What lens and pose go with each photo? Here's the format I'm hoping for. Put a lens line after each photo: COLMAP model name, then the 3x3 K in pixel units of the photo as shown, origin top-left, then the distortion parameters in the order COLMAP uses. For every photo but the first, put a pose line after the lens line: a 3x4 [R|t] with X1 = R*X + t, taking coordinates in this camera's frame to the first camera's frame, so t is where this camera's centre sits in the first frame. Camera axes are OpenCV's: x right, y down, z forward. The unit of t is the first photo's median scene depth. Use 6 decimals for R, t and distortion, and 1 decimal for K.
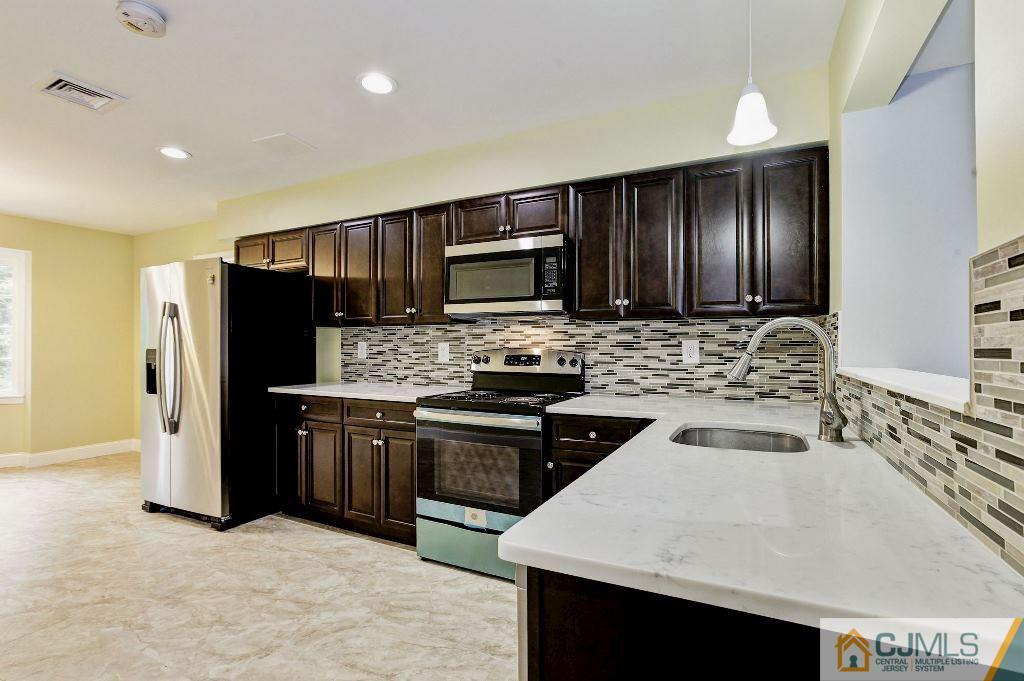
lens RADIAL K [[465.5, 0, 521.3], [0, 465.5, 344.1], [0, 0, 1]] dist [-0.020039, 0.011286]
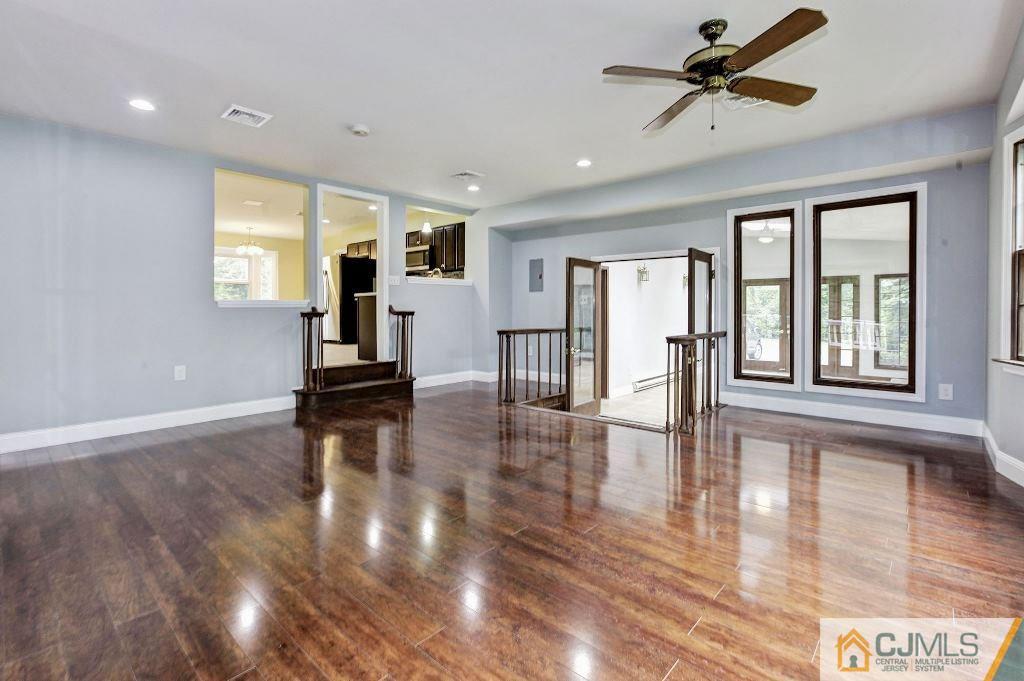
lens RADIAL K [[465.5, 0, 513.8], [0, 465.5, 305.7], [0, 0, 1]] dist [-0.020039, 0.011286]
pose [[0.964330, -0.008643, -0.264563, 1.341960], [0.008465, 0.999963, -0.001812, 0.173002], [0.264569, -0.000492, 0.964367, -1.742413]]
